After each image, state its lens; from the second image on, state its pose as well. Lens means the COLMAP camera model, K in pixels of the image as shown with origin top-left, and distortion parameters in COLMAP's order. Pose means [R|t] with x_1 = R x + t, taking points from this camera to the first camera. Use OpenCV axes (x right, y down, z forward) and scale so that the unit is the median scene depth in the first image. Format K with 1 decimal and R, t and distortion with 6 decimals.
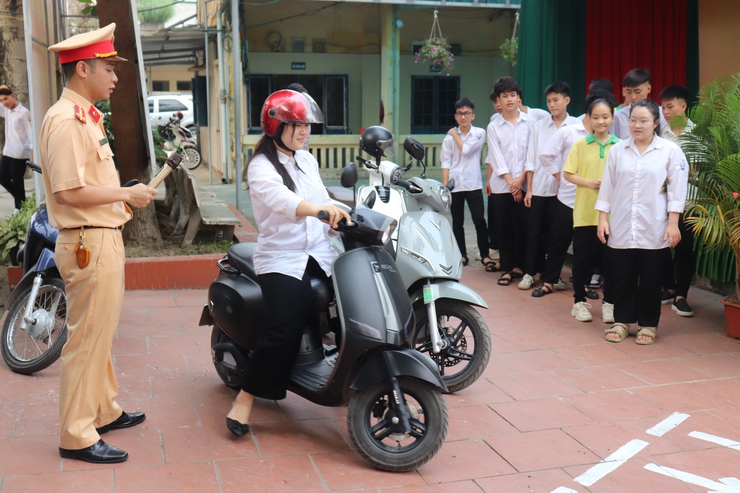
lens RADIAL K [[863.6, 0, 370.0], [0, 863.6, 246.5], [0, 0, 1]] dist [-0.008678, 0.069111]
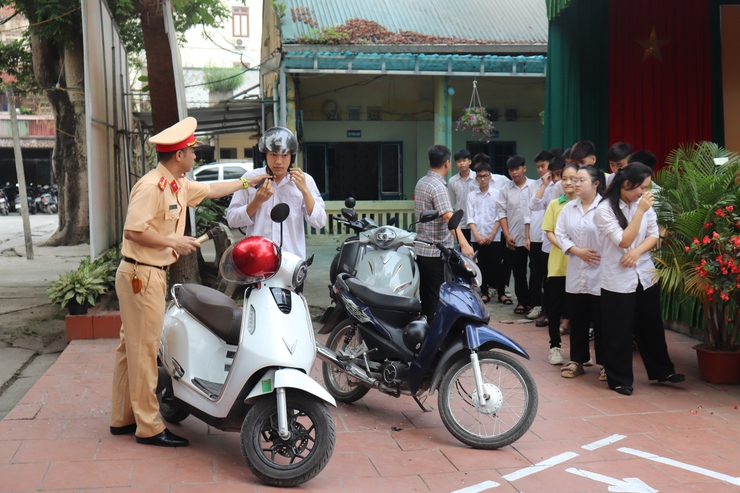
lens RADIAL K [[923.5, 0, 370.0], [0, 923.5, 246.5], [0, 0, 1]] dist [0.004509, -0.023790]
pose [[0.995811, -0.001580, -0.091420, 0.051489], [-0.005754, 0.996785, -0.079911, 0.015593], [0.091253, 0.080102, 0.992601, -0.100959]]
